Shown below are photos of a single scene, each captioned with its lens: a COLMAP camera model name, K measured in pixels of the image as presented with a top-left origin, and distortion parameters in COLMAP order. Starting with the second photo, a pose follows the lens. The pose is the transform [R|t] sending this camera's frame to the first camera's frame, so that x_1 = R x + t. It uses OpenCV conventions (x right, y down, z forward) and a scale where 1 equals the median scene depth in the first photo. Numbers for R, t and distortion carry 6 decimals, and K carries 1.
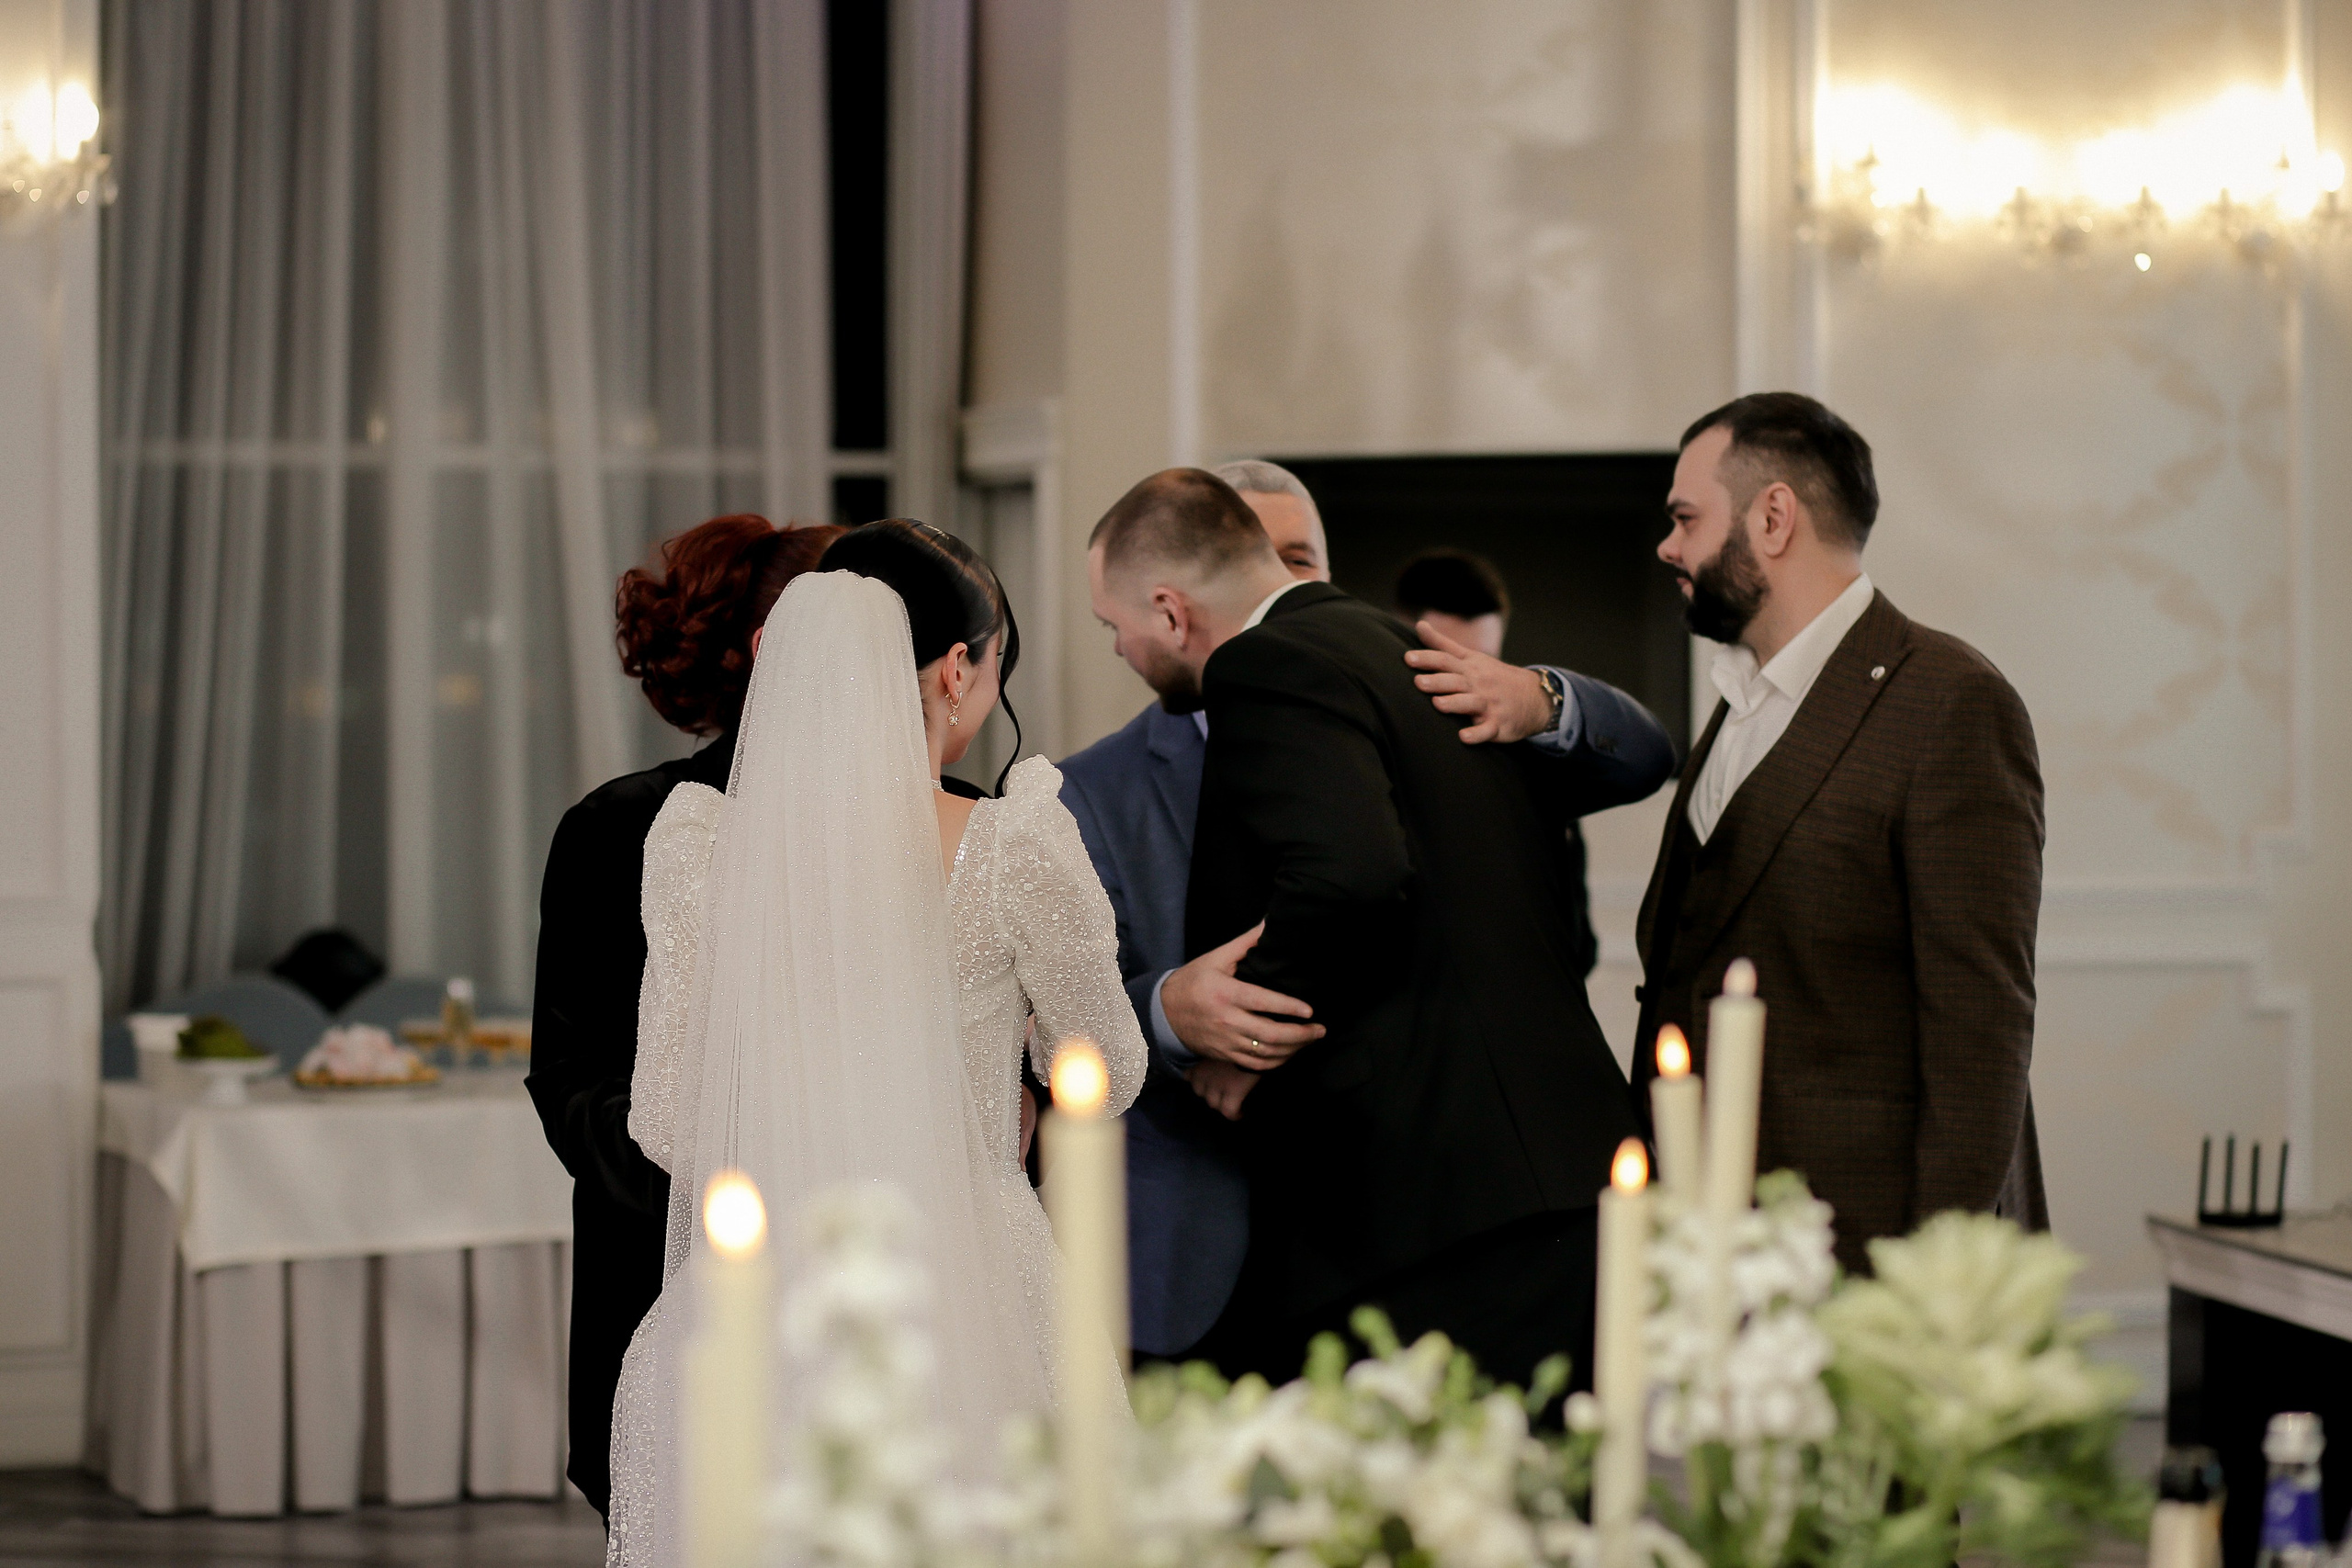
lens RADIAL K [[5656.8, 0, 1187.5], [0, 5656.8, 778.2], [0, 0, 1]] dist [-0.077890, 0.000000]
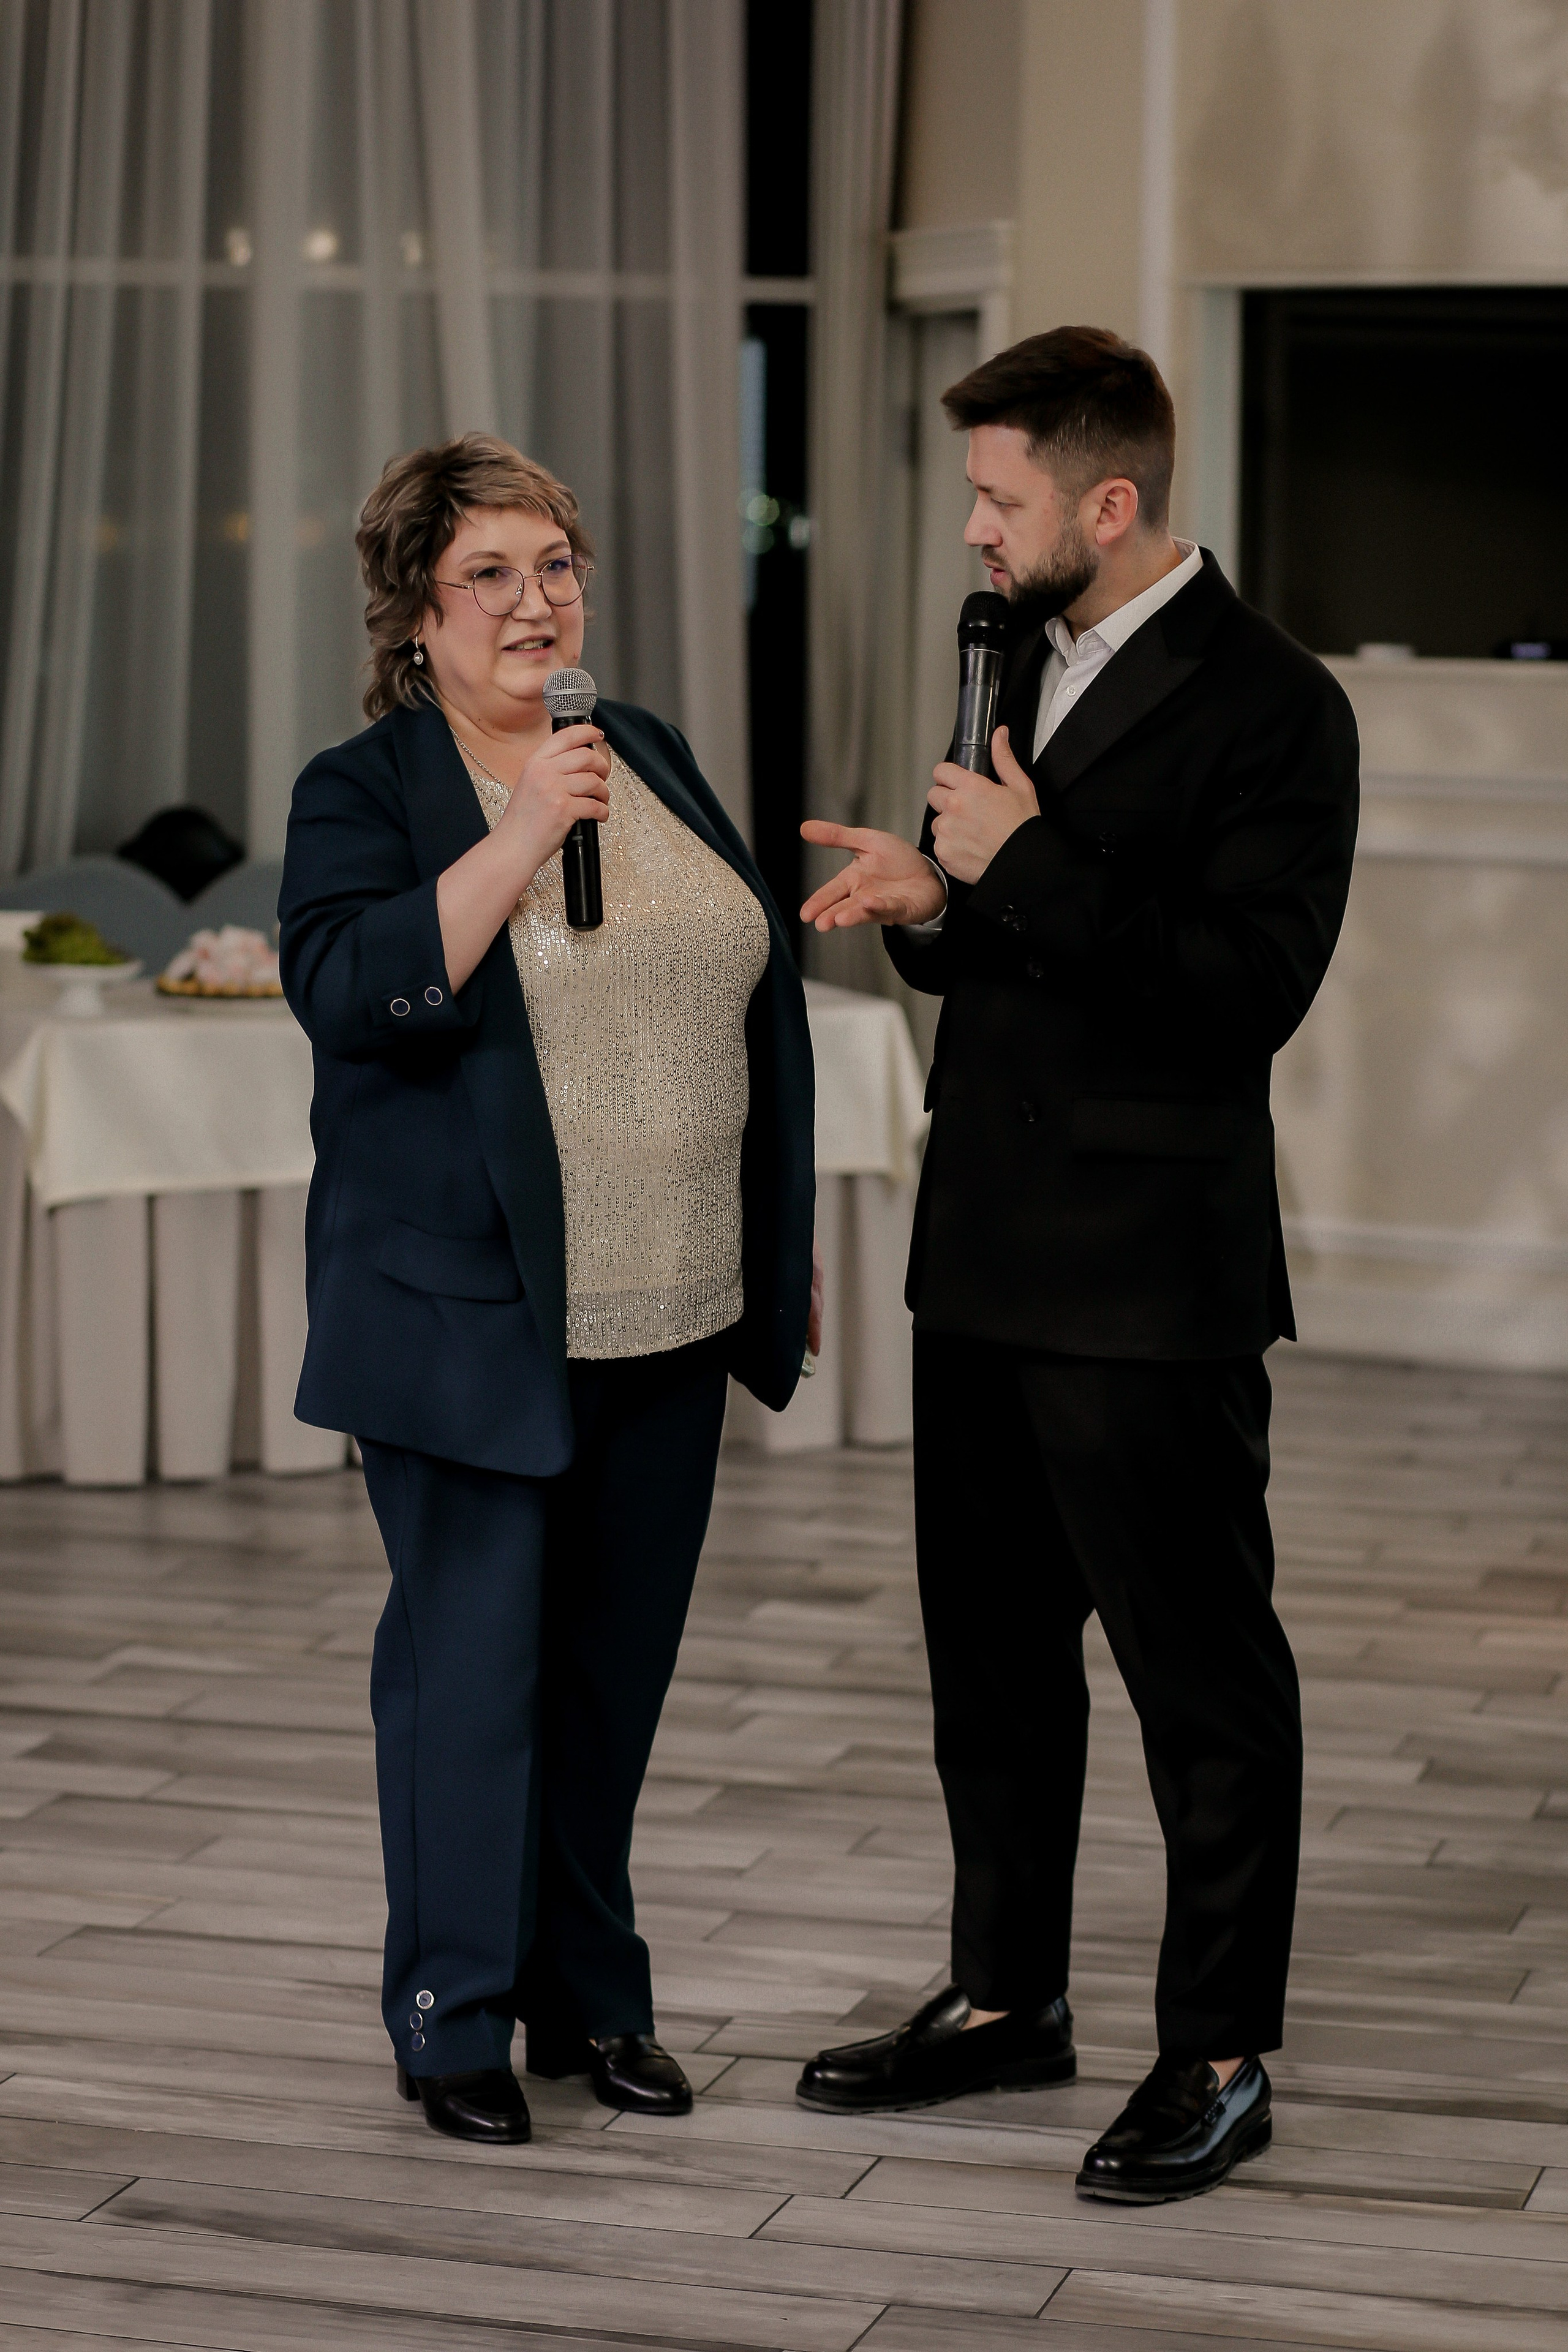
lens RADIAL K [[5657.4, 0, 807.0], [0, 5657.4, 1071.6], [0, 0, 1]] dist [-0.077890, 0.000000]
pose [[0.999509, 0.015571, -0.027198, -0.029820], [-0.013400, 0.996843, 0.078253, -0.003001], [0.028330, -0.077850, 0.996562, 0.114459]]
